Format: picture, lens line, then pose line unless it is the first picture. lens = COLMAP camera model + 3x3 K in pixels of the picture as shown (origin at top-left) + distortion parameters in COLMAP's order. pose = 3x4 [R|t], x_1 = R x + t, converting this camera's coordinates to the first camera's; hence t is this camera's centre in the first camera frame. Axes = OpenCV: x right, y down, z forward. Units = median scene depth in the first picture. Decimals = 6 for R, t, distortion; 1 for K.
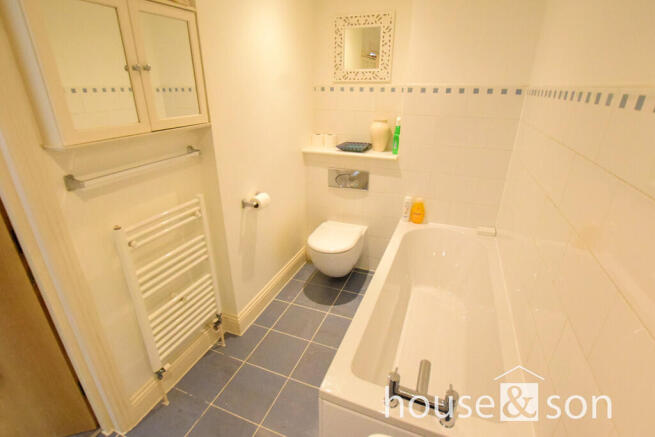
lens RADIAL K [[318.9, 0, 326.6], [0, 318.9, 219.7], [0, 0, 1]] dist [-0.015896, 0.002252]
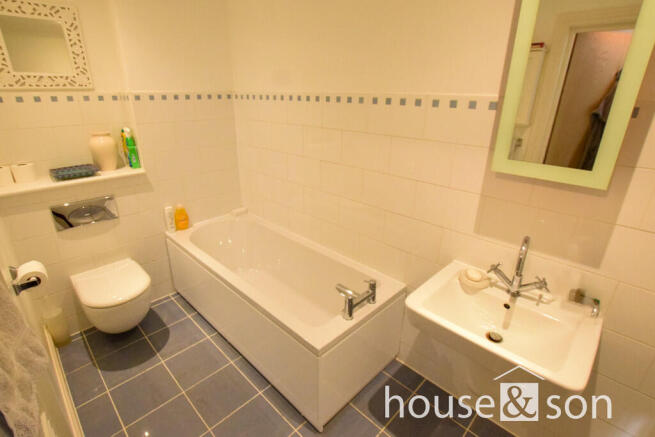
lens RADIAL K [[318.9, 0, 326.6], [0, 318.9, 219.7], [0, 0, 1]] dist [-0.015896, 0.002252]
pose [[0.386024, -0.345172, 0.855478, -0.400232], [0.360051, 0.910181, 0.204775, -0.061971], [-0.849322, 0.228968, 0.475631, 0.144029]]
